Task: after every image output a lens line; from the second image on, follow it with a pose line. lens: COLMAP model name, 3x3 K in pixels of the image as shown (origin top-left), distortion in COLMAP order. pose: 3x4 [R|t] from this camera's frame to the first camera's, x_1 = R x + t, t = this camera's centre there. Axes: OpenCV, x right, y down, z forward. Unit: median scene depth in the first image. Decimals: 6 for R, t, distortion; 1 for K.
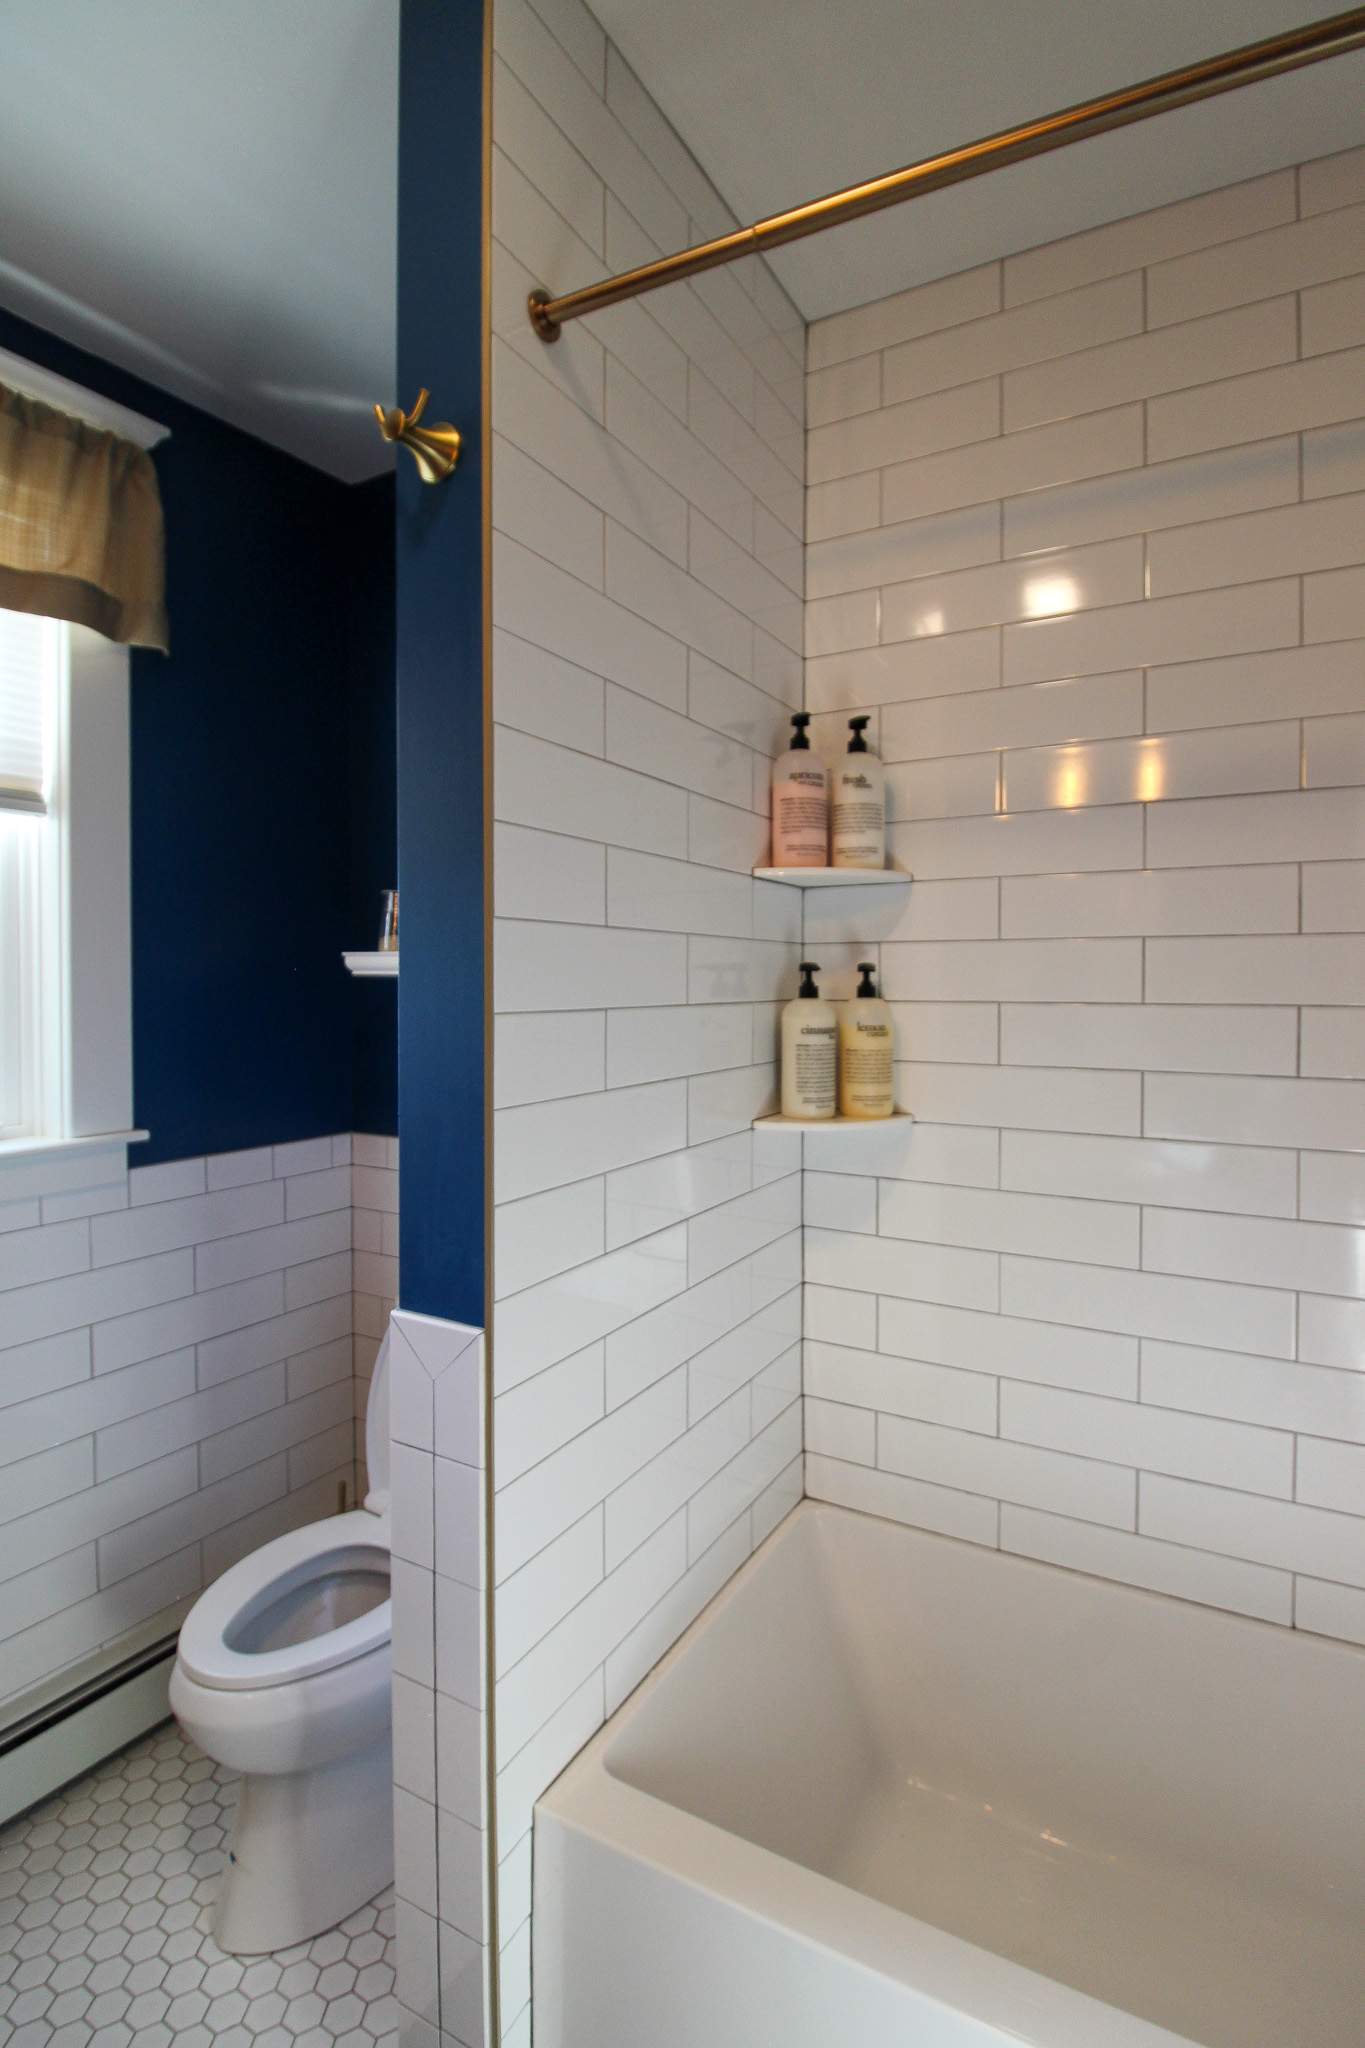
lens RADIAL K [[991.9, 0, 879.5], [0, 991.9, 1003.1], [0, 0, 1]] dist [0.011385, -0.010557]
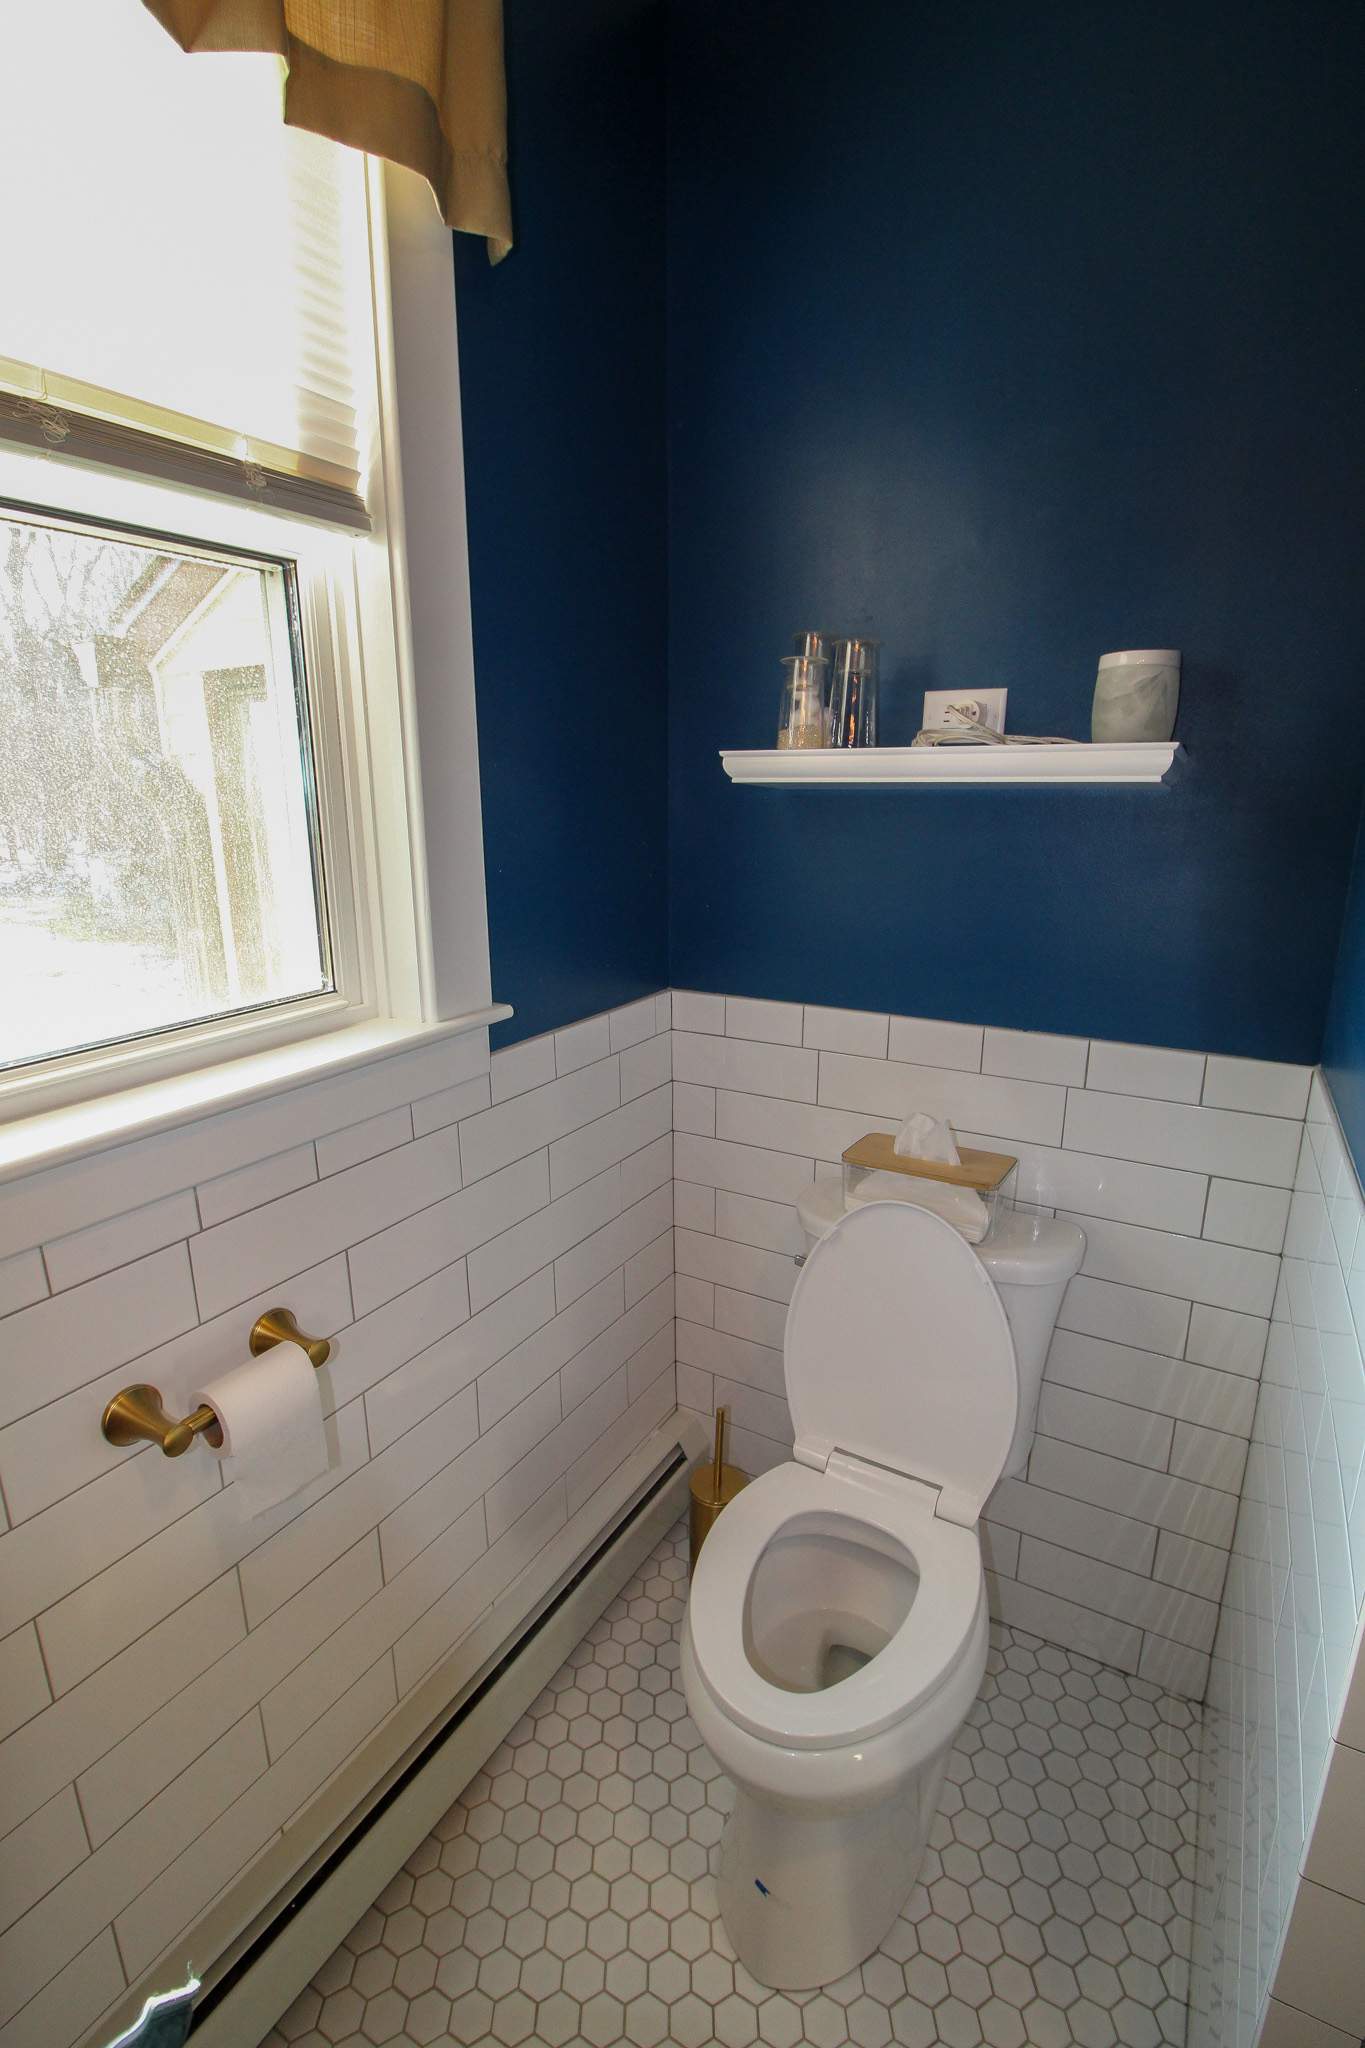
lens RADIAL K [[925.3, 0, 687.7], [0, 925.3, 999.5], [0, 0, 1]] dist [-0.000343, -0.000500]
pose [[0.999463, 0.009070, -0.031494, -0.589275], [-0.001775, 0.974513, 0.224326, -0.028401], [0.032726, -0.224149, 0.974005, 0.347714]]
